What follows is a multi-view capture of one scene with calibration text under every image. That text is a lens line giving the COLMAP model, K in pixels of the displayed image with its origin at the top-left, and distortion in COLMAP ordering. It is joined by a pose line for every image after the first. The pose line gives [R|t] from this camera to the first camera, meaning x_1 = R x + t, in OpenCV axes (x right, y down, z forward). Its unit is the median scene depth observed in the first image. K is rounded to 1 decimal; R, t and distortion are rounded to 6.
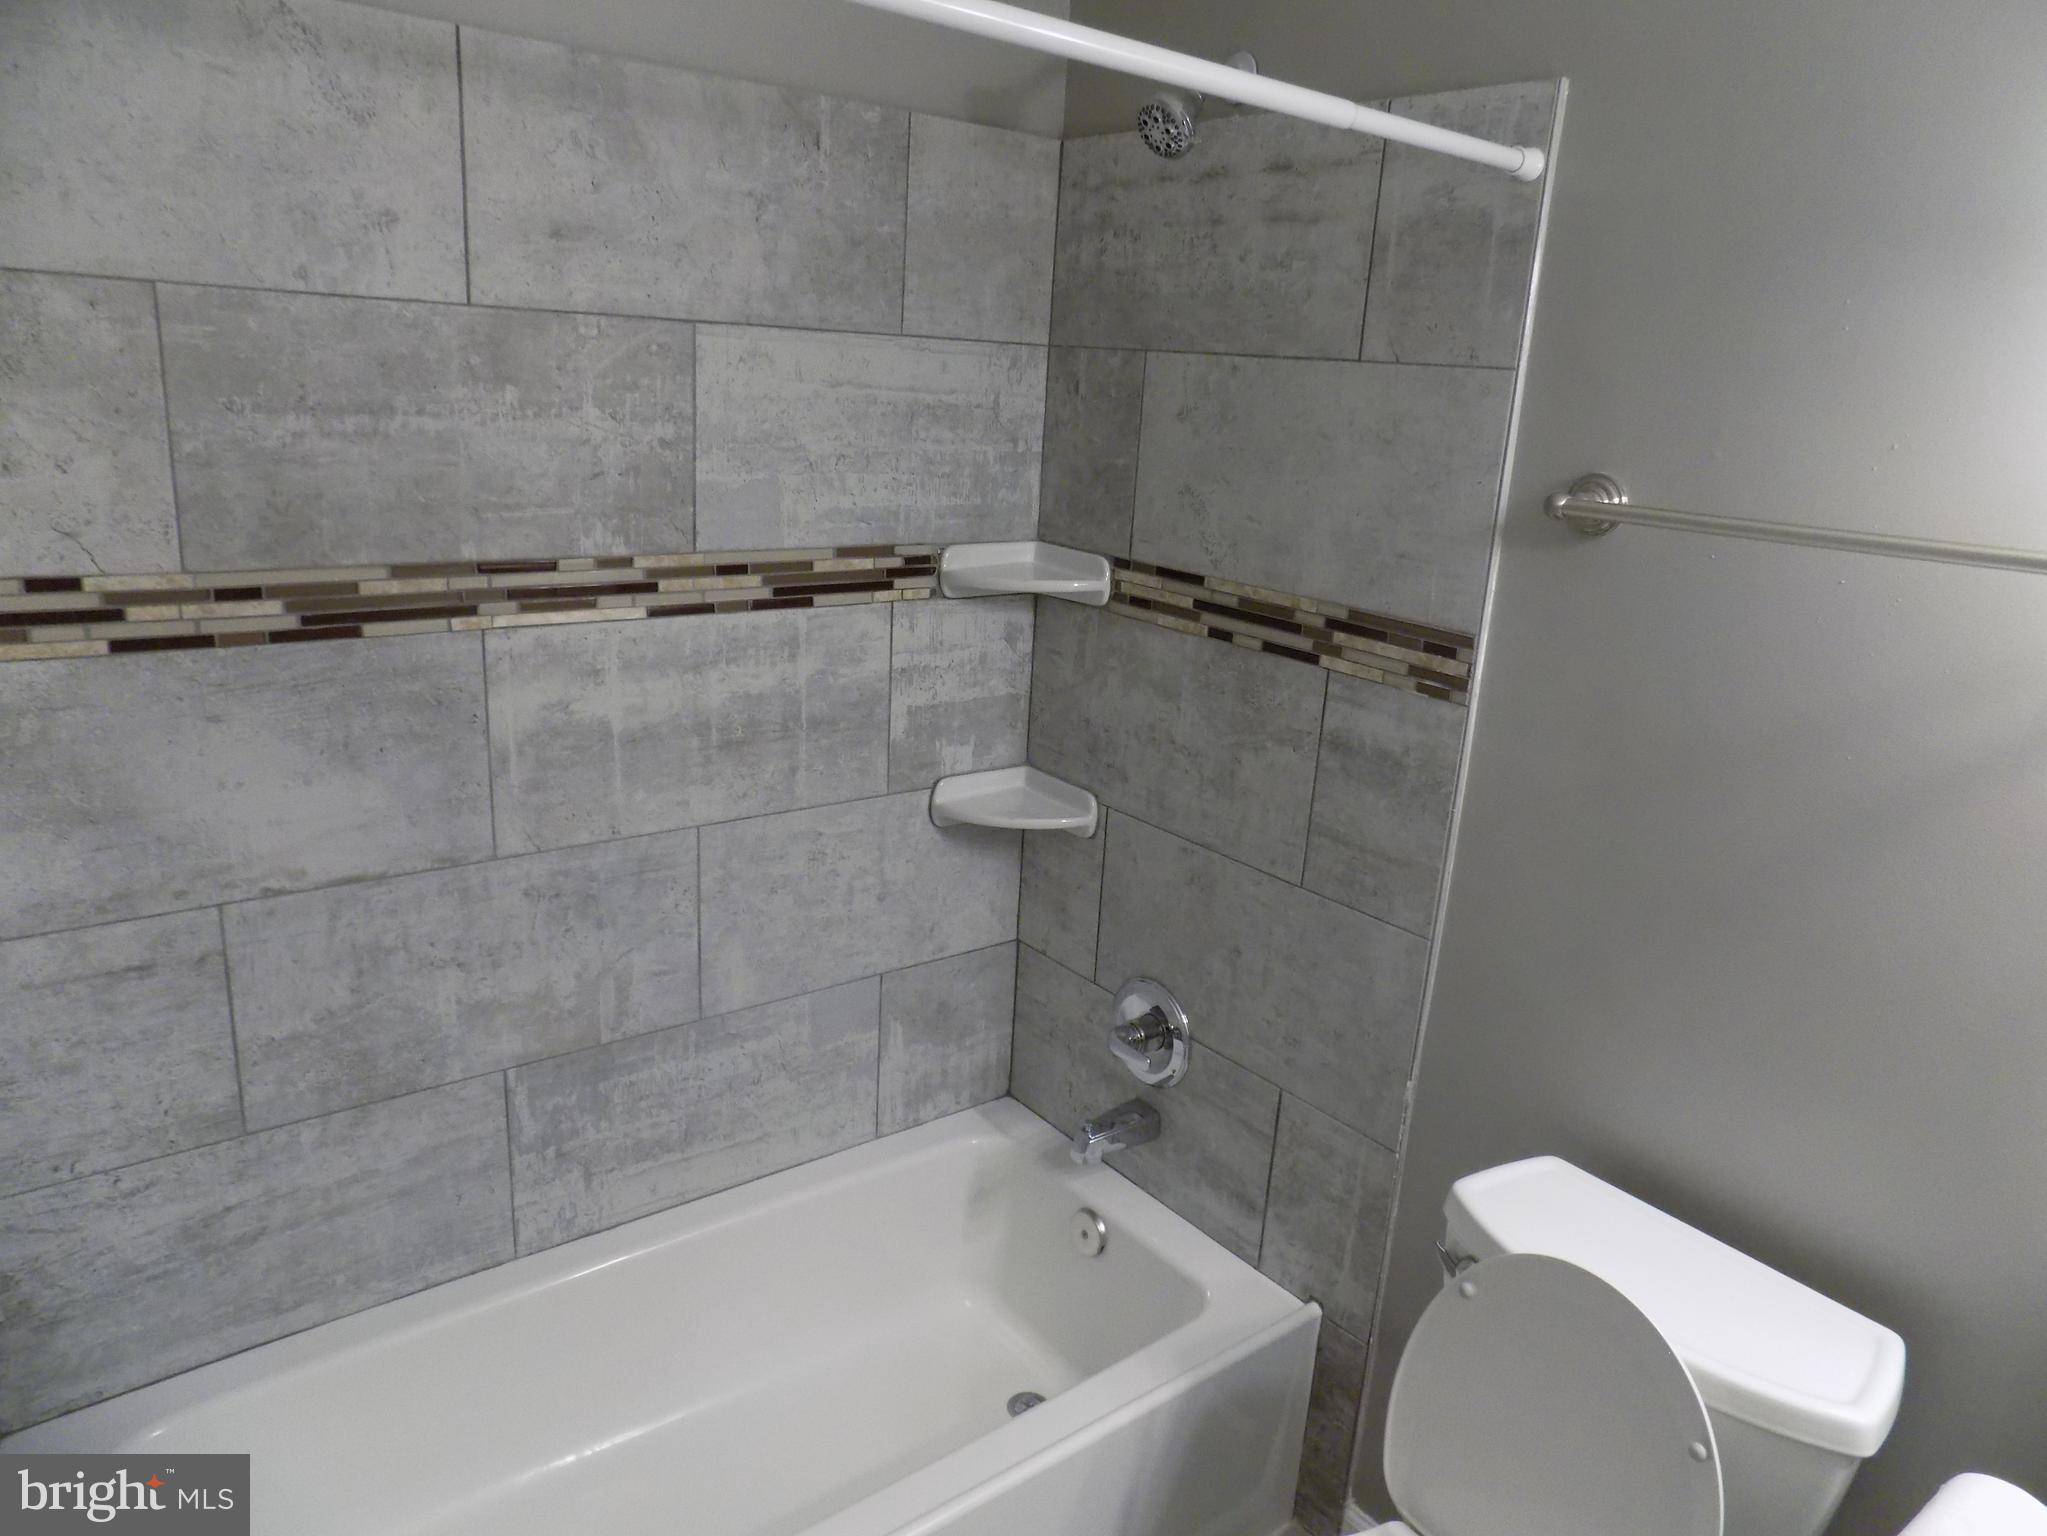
lens RADIAL K [[1377.0, 0, 1023.5], [0, 1377.0, 768.0], [0, 0, 1]] dist [-0.073450, 0.077620]
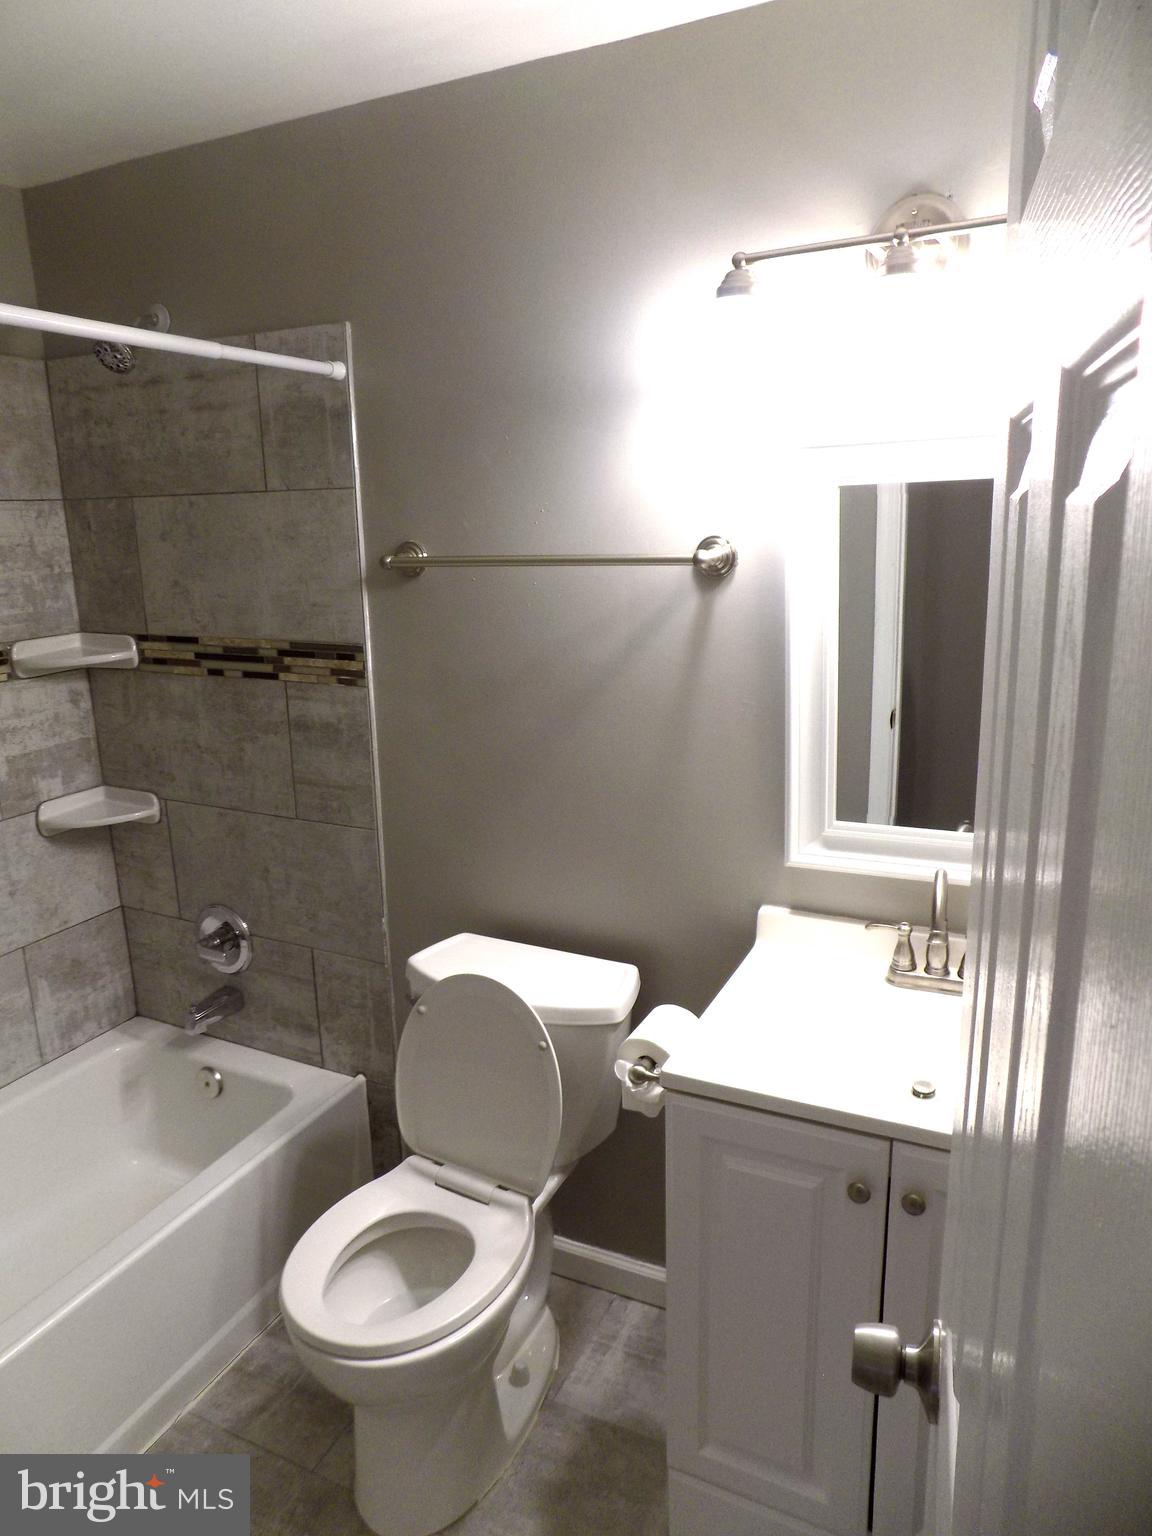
lens RADIAL K [[1074.9, 0, 576.0], [0, 1074.9, 768.0], [0, 0, 1]] dist [-0.076390, 0.098839]
pose [[0.902398, -0.182705, 0.390253, 0.019513], [0.195452, 0.980687, 0.007176, 0.077095], [-0.384027, 0.069800, 0.920680, -0.251700]]
